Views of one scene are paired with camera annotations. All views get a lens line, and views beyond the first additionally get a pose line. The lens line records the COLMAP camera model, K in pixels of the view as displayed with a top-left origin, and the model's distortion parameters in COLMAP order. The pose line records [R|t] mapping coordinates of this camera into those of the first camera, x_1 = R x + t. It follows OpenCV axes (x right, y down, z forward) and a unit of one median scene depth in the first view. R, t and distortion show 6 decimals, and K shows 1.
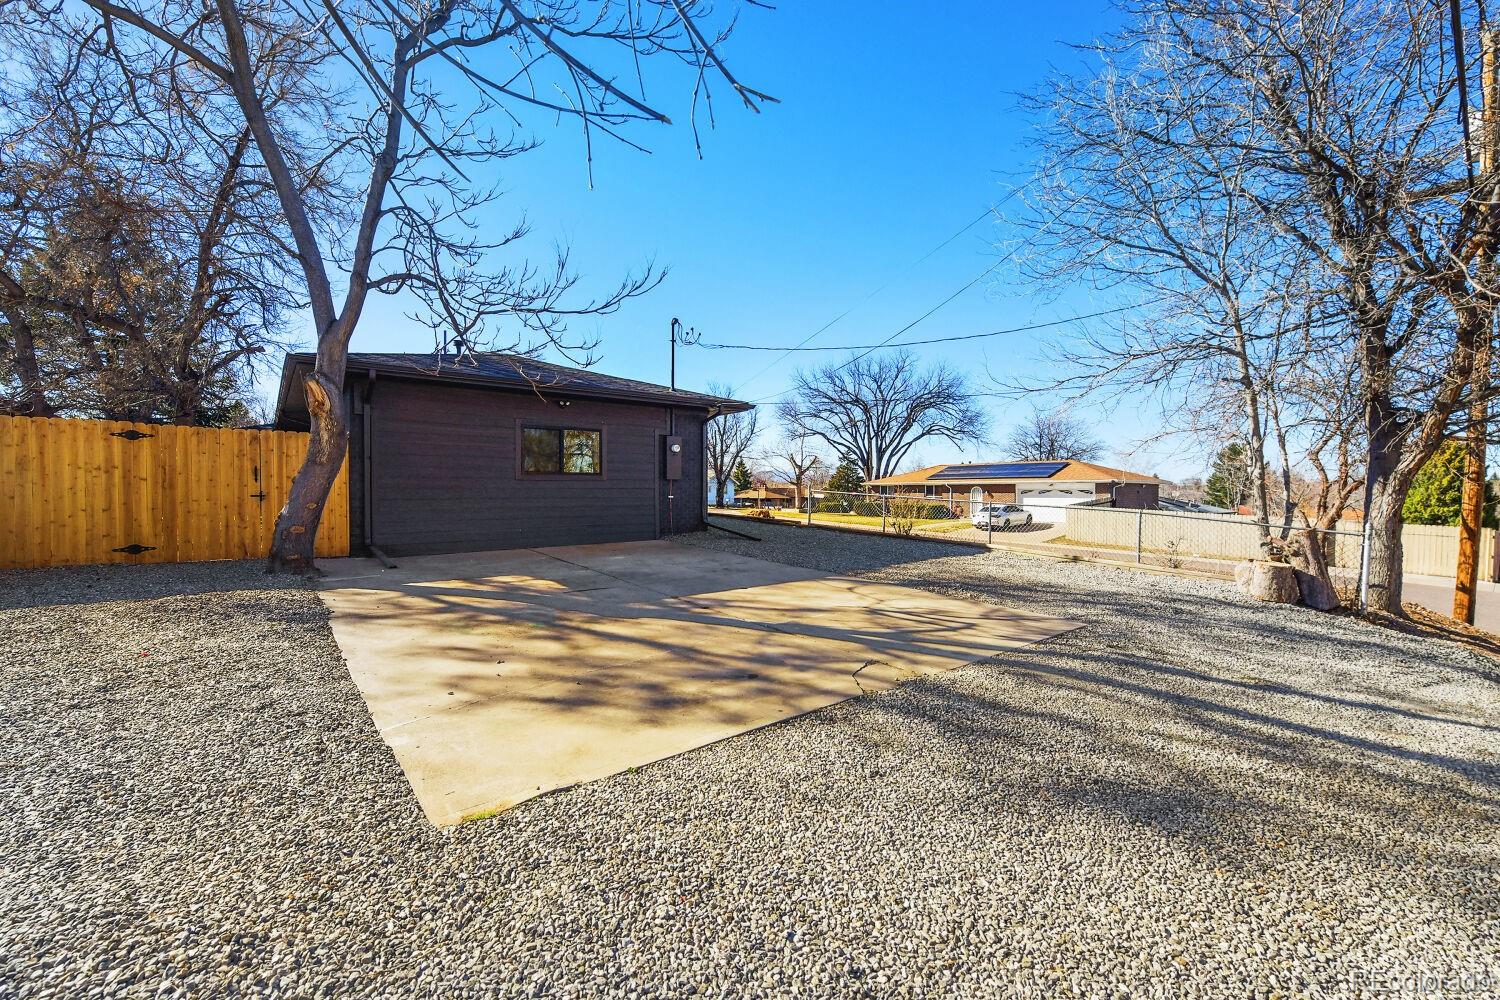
lens RADIAL K [[590.5, 0, 752.5], [0, 590.5, 496.8], [0, 0, 1]] dist [0.001013, -0.000165]
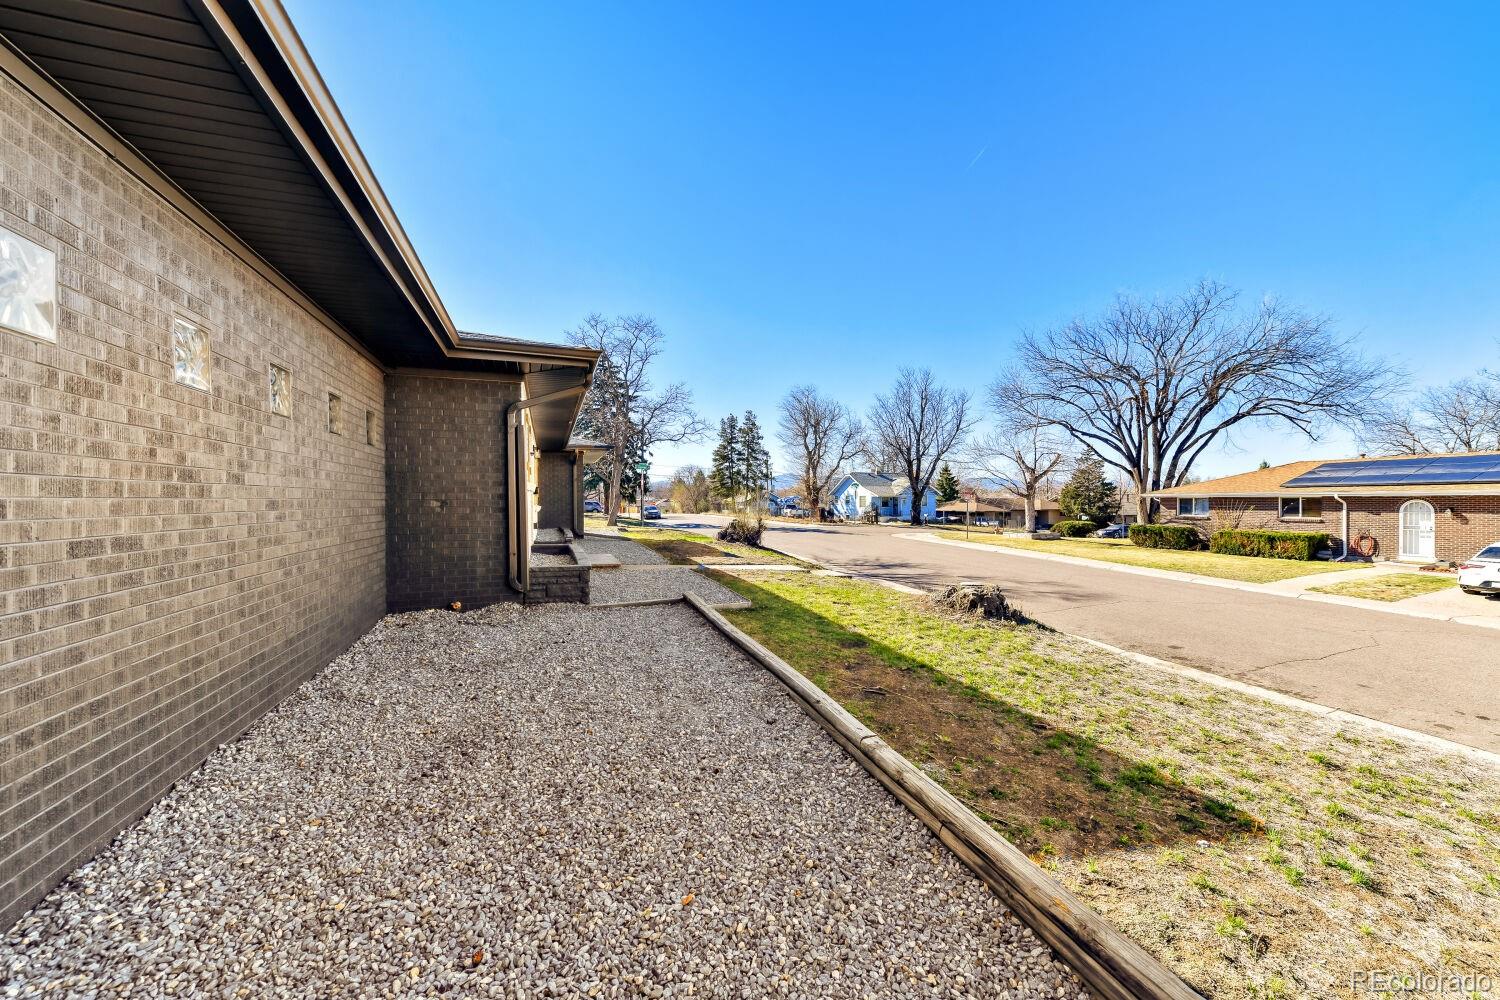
lens RADIAL K [[590.5, 0, 752.5], [0, 590.5, 496.8], [0, 0, 1]] dist [0.001013, -0.000165]
pose [[0.943320, -0.005729, -0.331836, 0.002119], [0.000741, 0.999885, -0.015156, -0.008693], [0.331885, 0.014051, 0.943215, 0.216993]]
